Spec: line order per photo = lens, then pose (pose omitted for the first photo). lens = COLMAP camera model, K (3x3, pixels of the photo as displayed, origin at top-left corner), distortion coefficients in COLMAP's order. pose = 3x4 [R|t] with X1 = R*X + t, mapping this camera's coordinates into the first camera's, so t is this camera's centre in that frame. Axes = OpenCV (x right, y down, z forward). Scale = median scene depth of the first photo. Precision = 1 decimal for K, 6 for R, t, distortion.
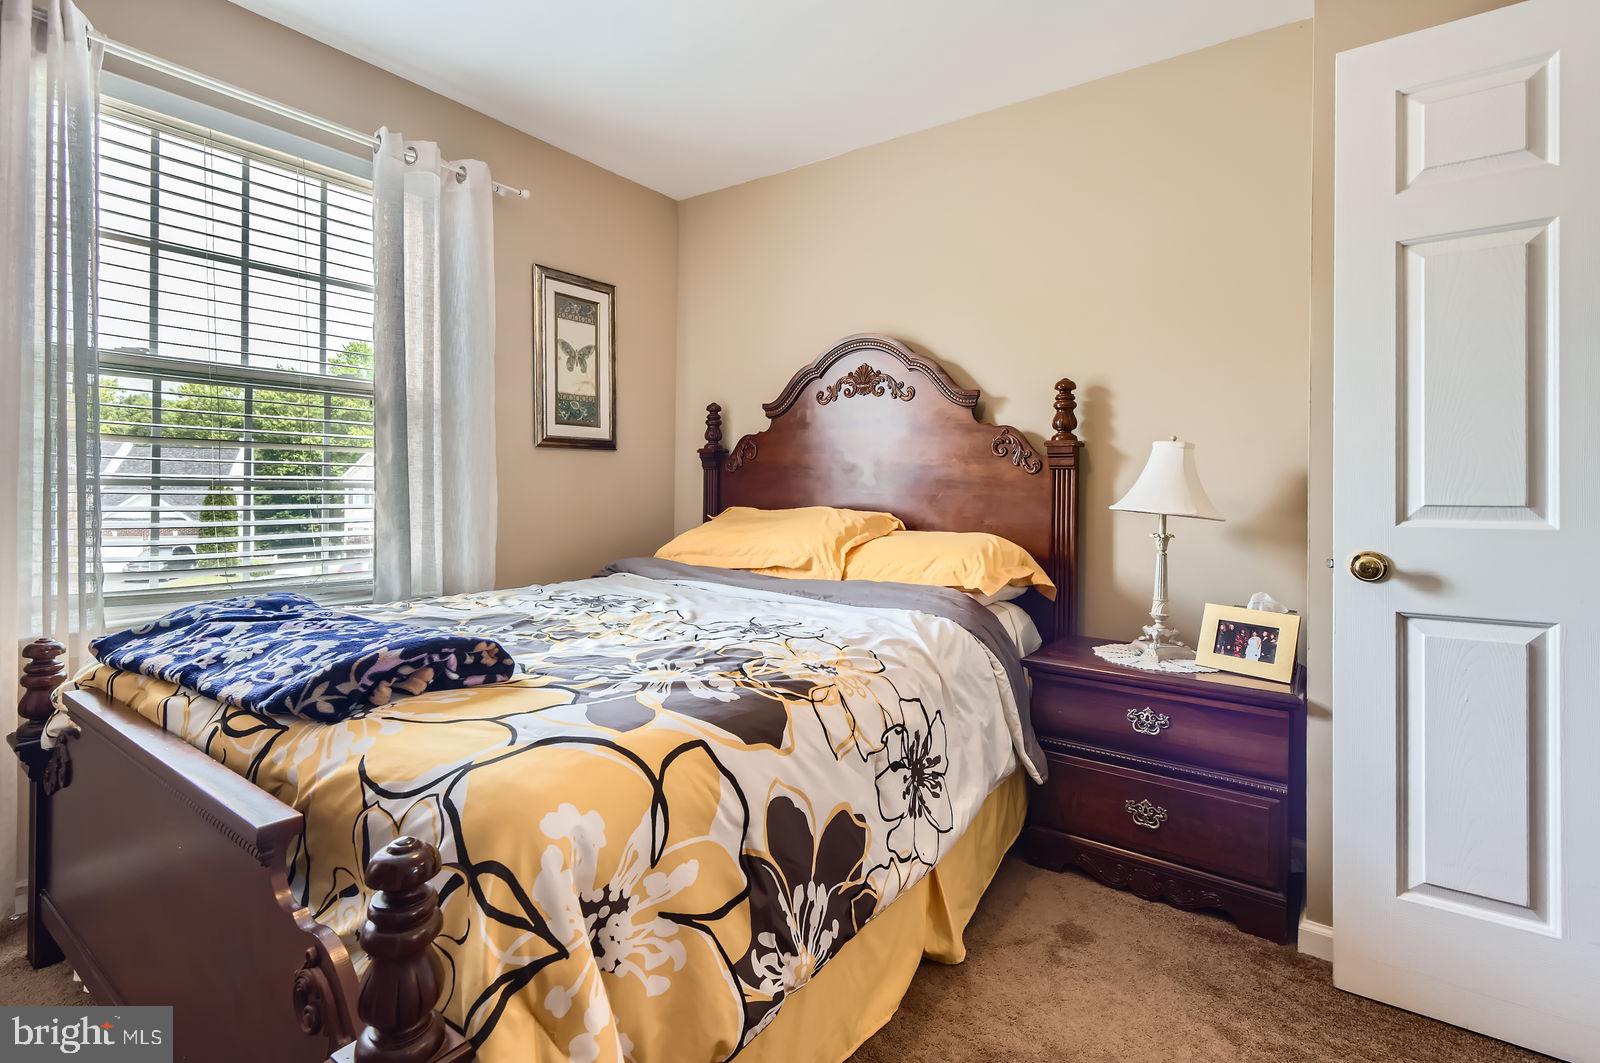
lens RADIAL K [[758.0, 0, 800.8], [0, 758.0, 489.4], [0, 0, 1]] dist [-0.001390, 0.000082]
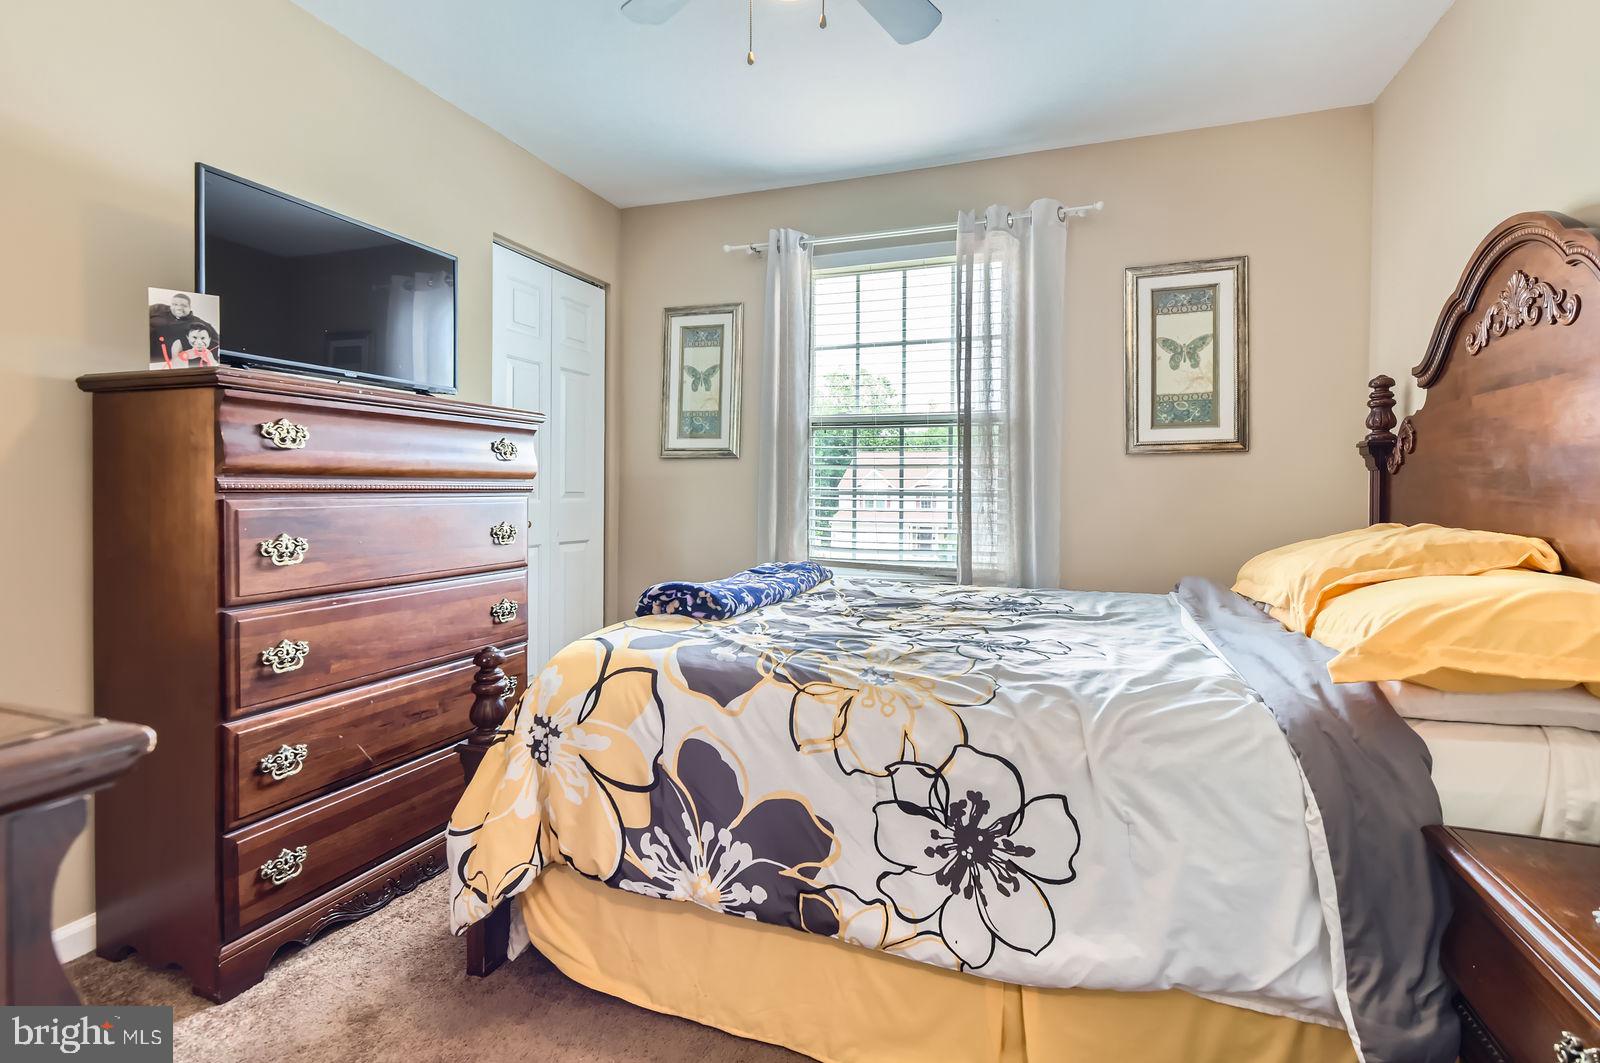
lens RADIAL K [[745.9, 0, 789.6], [0, 745.9, 502.1], [0, 0, 1]] dist [0.002212, -0.000054]
pose [[0.257618, 0.001491, -0.966246, 0.921258], [-0.005007, 0.999987, 0.000208, 0.014588], [0.966234, 0.004784, 0.257622, 0.647260]]
